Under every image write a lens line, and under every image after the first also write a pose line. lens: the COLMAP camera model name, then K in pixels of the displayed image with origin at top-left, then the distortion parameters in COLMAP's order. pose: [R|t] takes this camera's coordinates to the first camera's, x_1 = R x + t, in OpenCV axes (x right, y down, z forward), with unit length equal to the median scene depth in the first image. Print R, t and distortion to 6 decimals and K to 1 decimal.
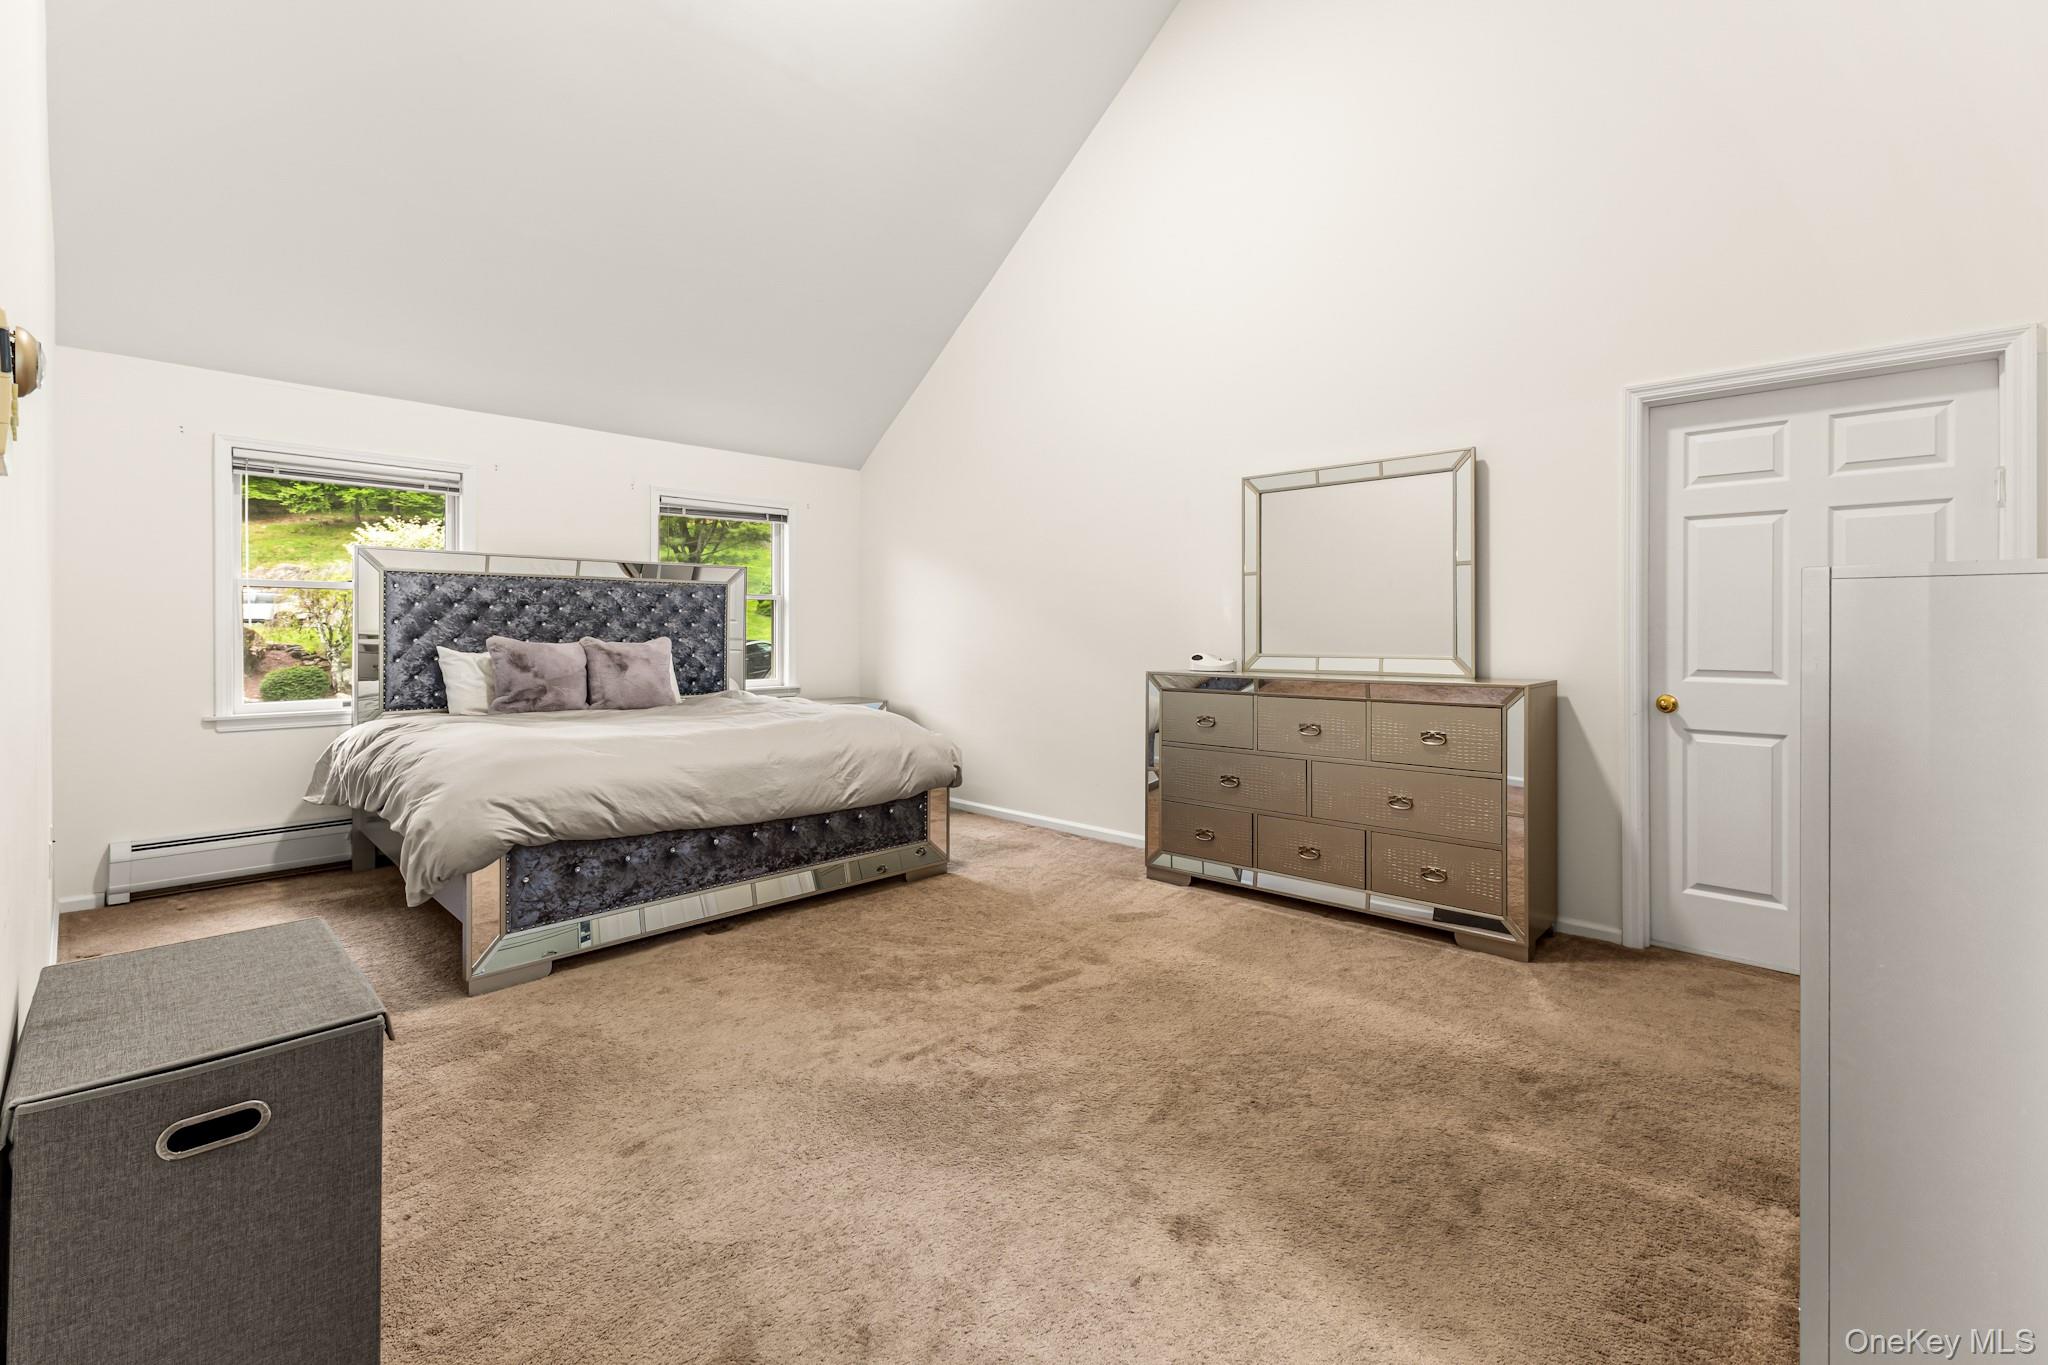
lens RADIAL K [[884.6, 0, 1029.5], [0, 884.6, 640.8], [0, 0, 1]] dist [0.001113, 0.000177]
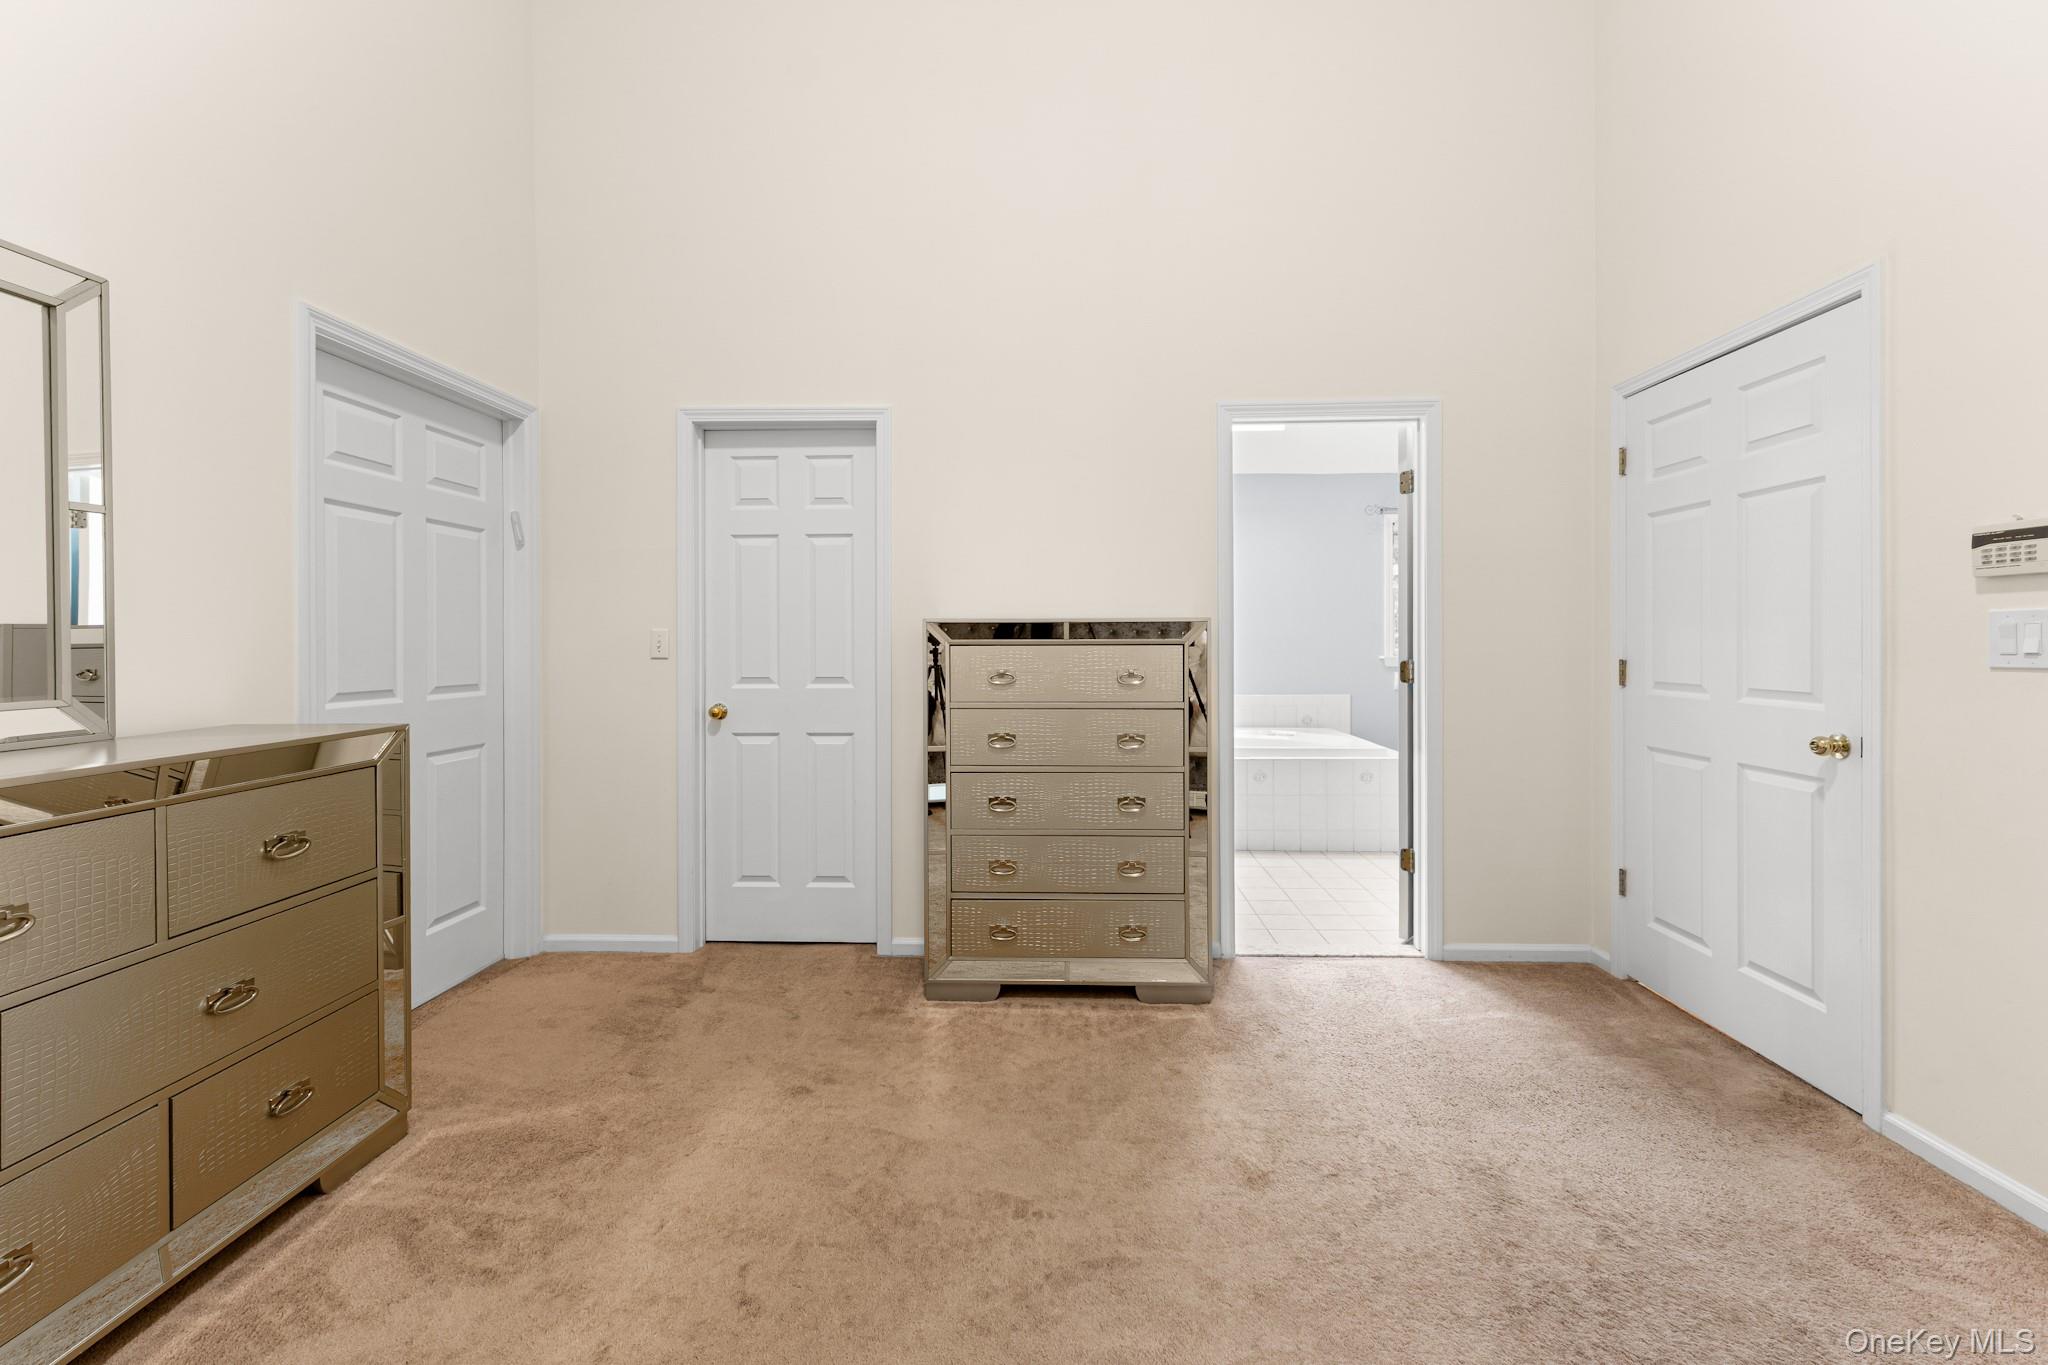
lens RADIAL K [[884.6, 0, 1029.5], [0, 884.6, 640.8], [0, 0, 1]] dist [0.001113, 0.000177]
pose [[-0.668777, -0.003014, 0.743457, -0.349400], [0.004114, 0.999961, 0.007755, -0.023825], [-0.743452, 0.008245, -0.668739, 1.454450]]
